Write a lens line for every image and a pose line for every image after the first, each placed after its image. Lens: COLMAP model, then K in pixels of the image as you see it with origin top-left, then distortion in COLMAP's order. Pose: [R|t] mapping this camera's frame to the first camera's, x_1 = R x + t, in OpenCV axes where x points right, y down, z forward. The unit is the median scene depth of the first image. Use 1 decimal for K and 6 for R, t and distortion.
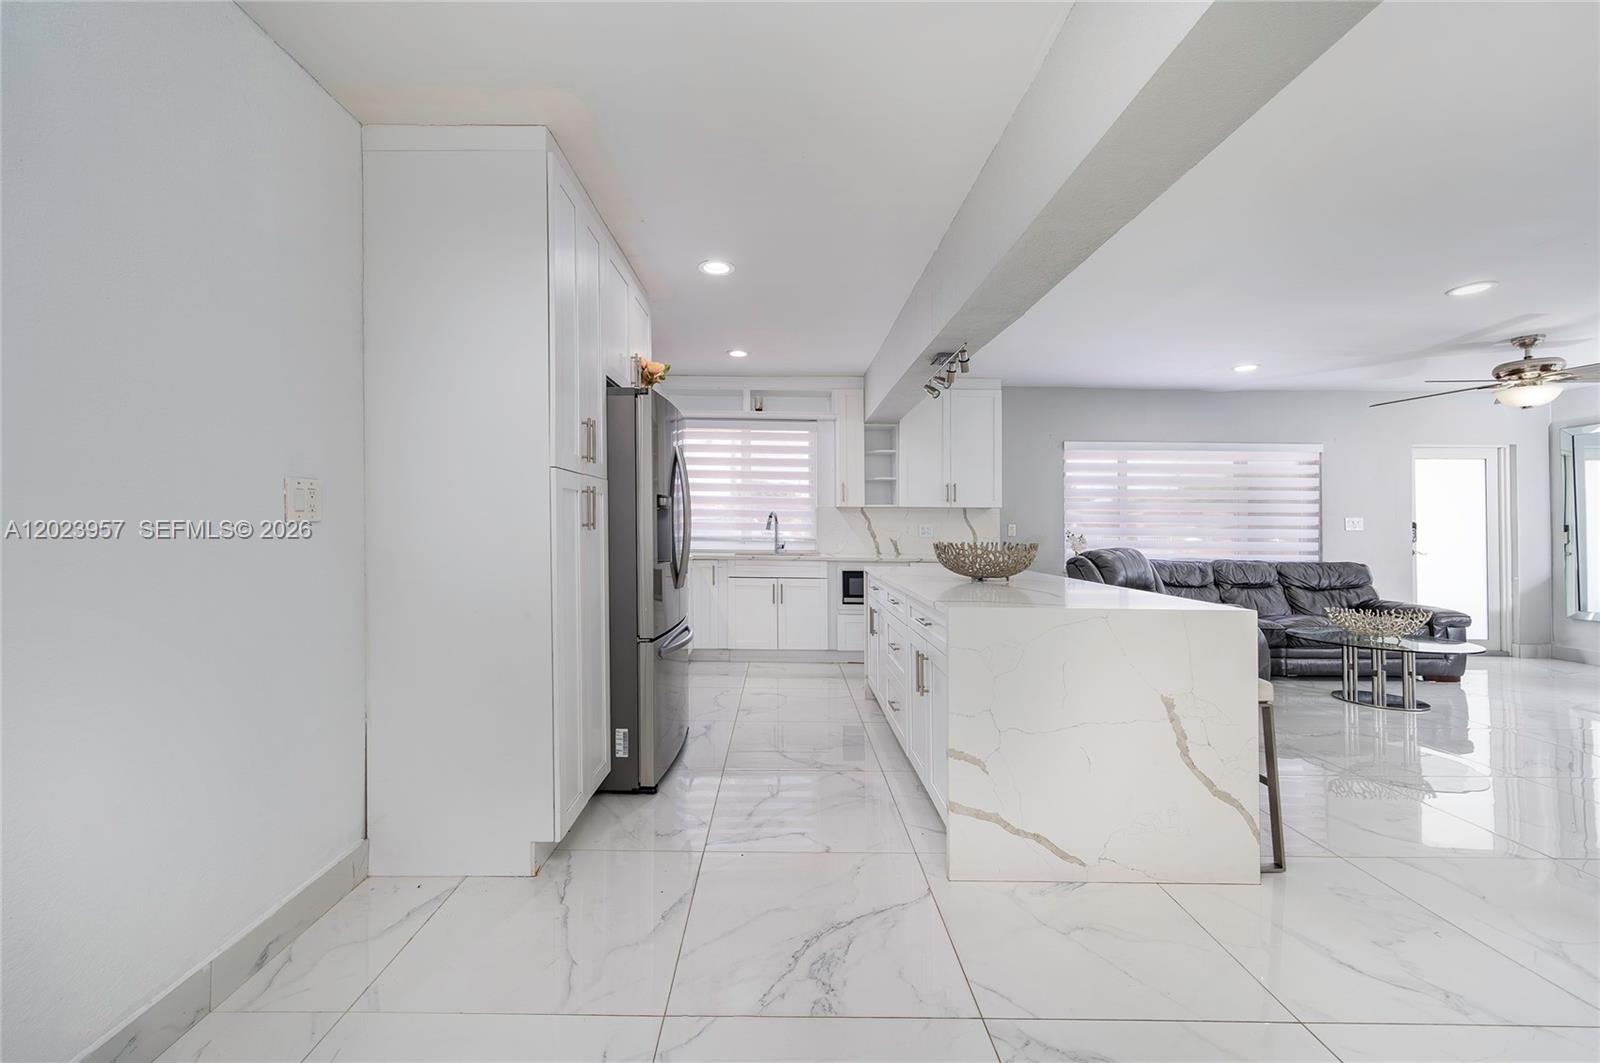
lens RADIAL K [[699.0, 0, 793.0], [0, 699.0, 524.5], [0, 0, 1]] dist [0.003417, 0.000280]
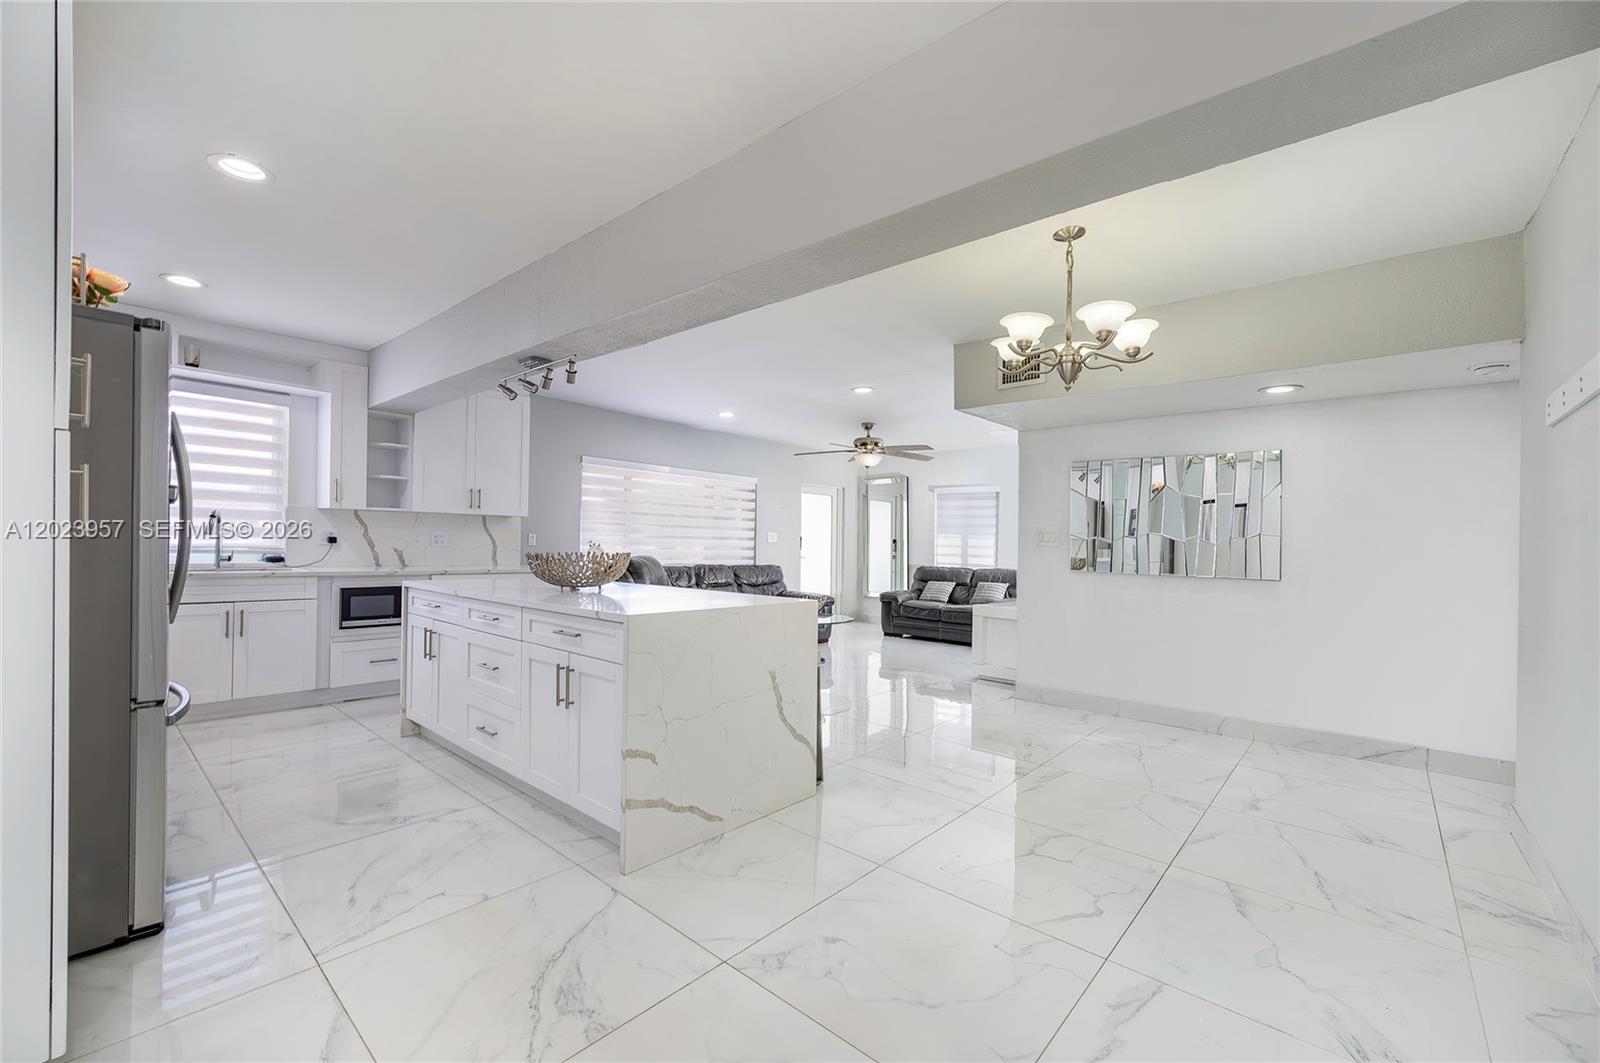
lens RADIAL K [[646.1, 0, 895.8], [0, 646.1, 537.6], [0, 0, 1]] dist [0.000160, -0.000064]
pose [[0.619591, 0.013004, 0.784817, -0.104899], [-0.017405, 0.999845, -0.002826, -0.000814], [-0.784732, -0.011908, 0.619721, 0.030434]]
